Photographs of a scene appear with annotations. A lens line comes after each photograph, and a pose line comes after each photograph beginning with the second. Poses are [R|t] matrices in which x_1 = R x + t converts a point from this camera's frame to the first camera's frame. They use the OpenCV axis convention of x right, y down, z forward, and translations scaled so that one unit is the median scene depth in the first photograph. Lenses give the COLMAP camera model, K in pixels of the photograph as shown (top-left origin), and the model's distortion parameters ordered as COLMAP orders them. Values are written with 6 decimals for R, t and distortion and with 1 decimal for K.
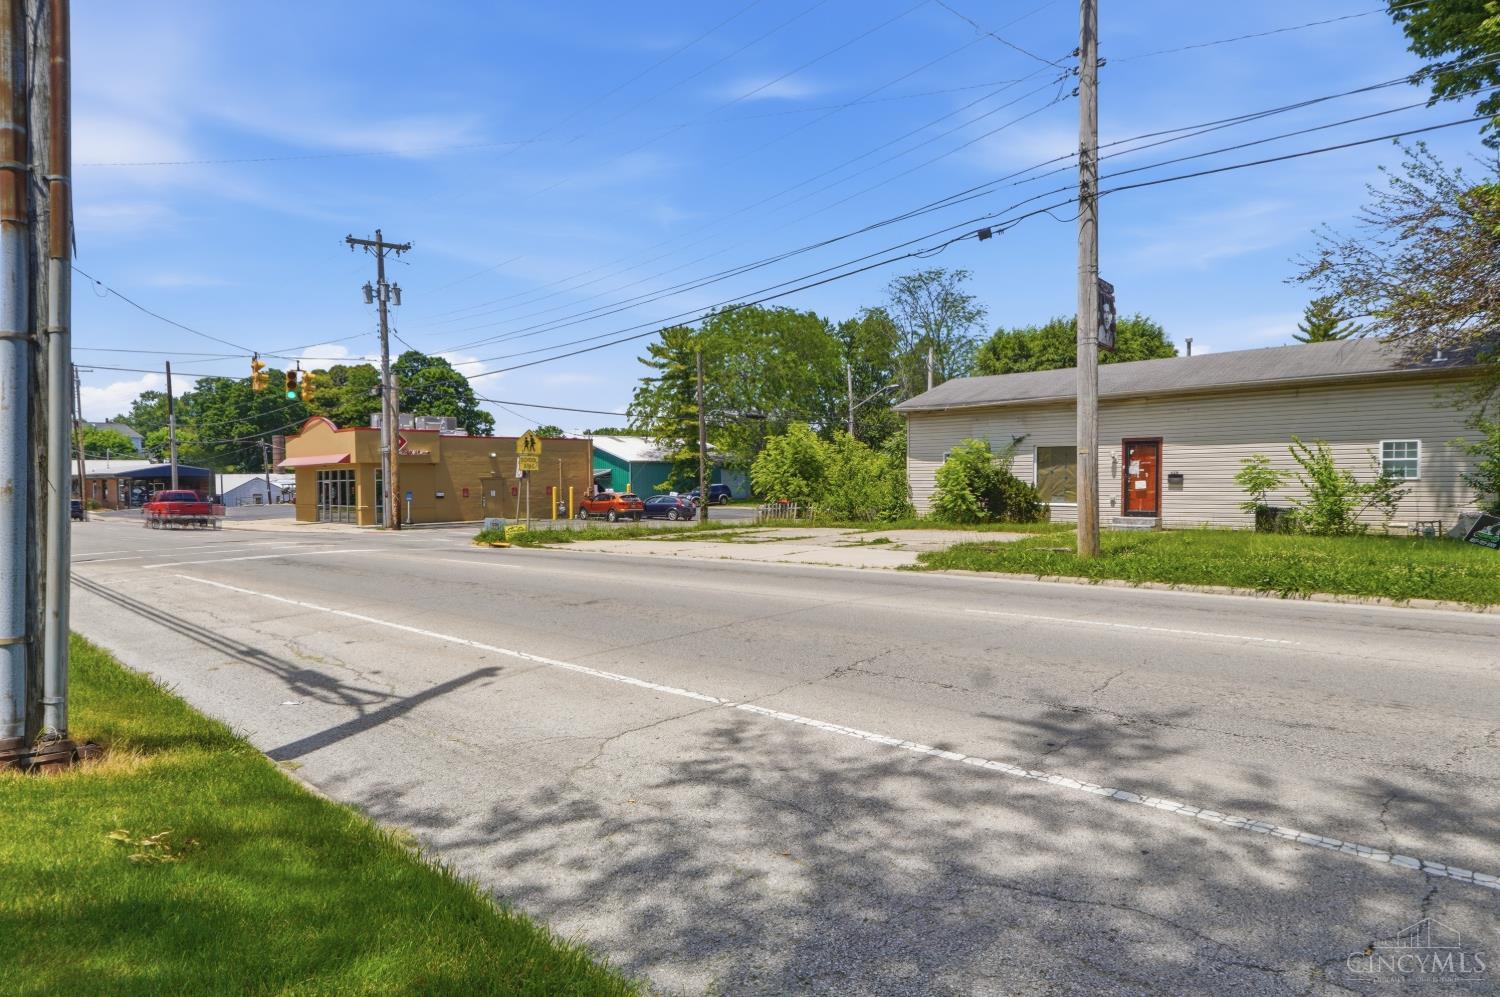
lens RADIAL K [[867.4, 0, 736.5], [0, 867.4, 489.5], [0, 0, 1]] dist [0.017811, -0.007256]
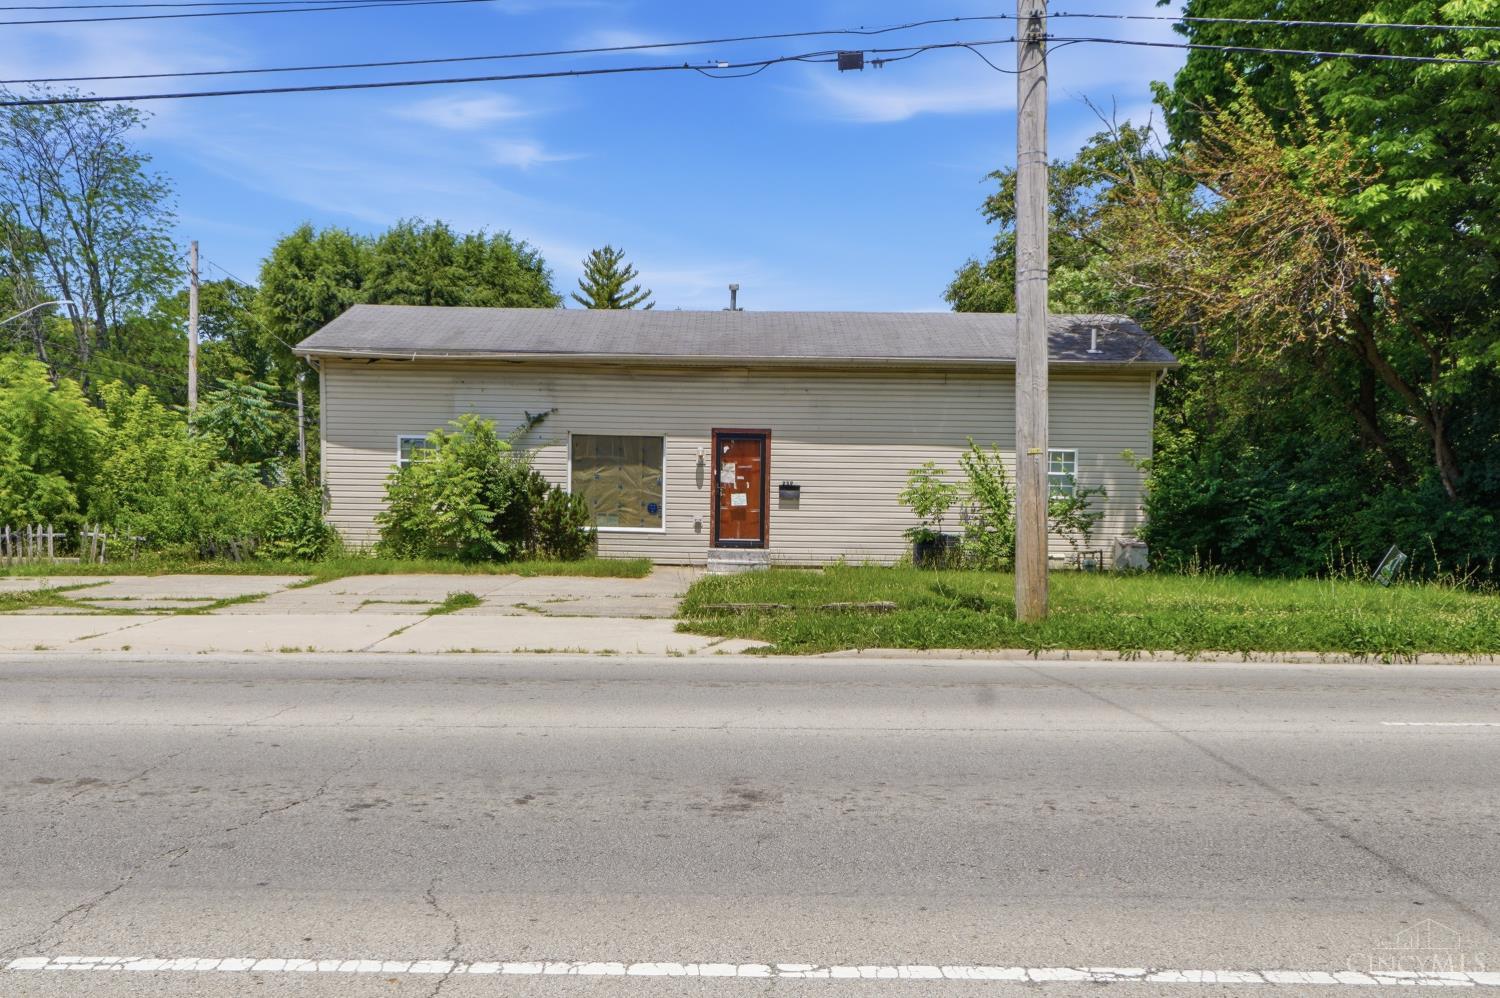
lens RADIAL K [[1393.0, 0, 758.2], [0, 1393.0, 565.0], [0, 0, 1]] dist [0.005406, 0.000000]
pose [[0.718064, -0.016436, 0.695783, -0.227256], [-0.015001, 0.999123, 0.039083, 0.002127], [-0.695815, -0.038502, 0.717188, 0.203460]]
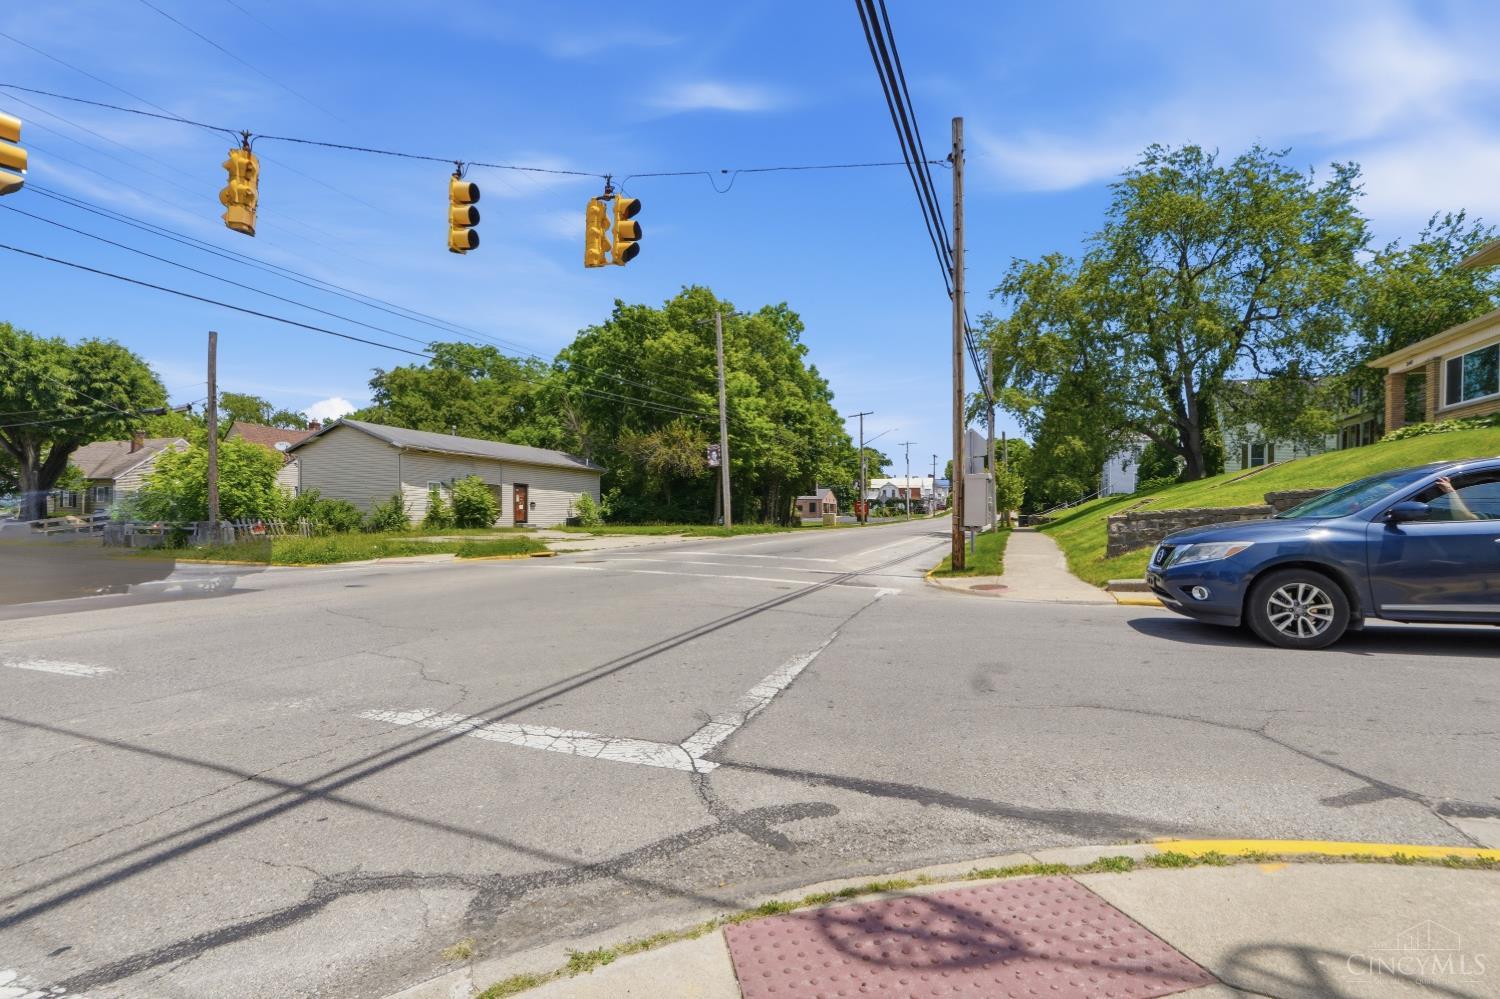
lens RADIAL K [[640.8, 0, 734.8], [0, 640.8, 511.1], [0, 0, 1]] dist [0.000102, 0.003231]
pose [[-0.412107, 0.016960, 0.910978, -0.933512], [0.009709, 0.999852, -0.014222, 0.025773], [-0.911084, 0.002983, -0.412211, 1.015497]]
